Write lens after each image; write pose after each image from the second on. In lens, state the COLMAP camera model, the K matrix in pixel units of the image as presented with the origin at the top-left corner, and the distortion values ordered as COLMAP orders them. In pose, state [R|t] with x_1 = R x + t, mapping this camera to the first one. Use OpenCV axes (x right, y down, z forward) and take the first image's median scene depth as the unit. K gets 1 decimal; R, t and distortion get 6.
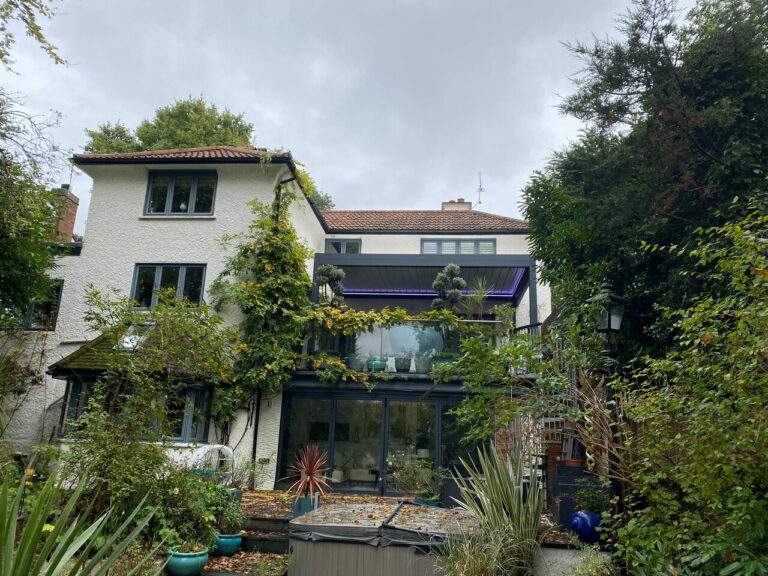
lens RADIAL K [[589.4, 0, 384.0], [0, 589.4, 288.0], [0, 0, 1]] dist [-0.002252, -0.000785]
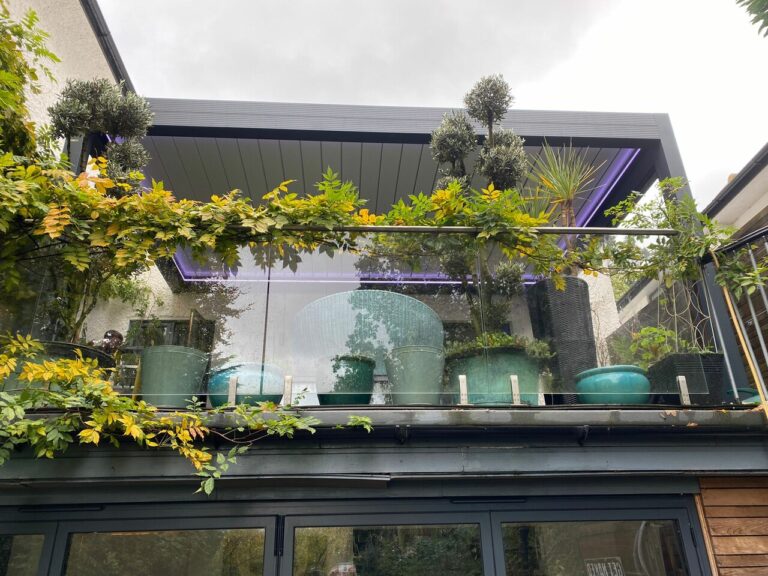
lens RADIAL K [[589.4, 0, 384.0], [0, 589.4, 288.0], [0, 0, 1]] dist [-0.002252, -0.000785]
pose [[0.980927, 0.015295, 0.193776, -0.003128], [0.015853, 0.987283, -0.158178, 0.134180], [-0.193731, 0.158233, 0.968210, 0.748063]]
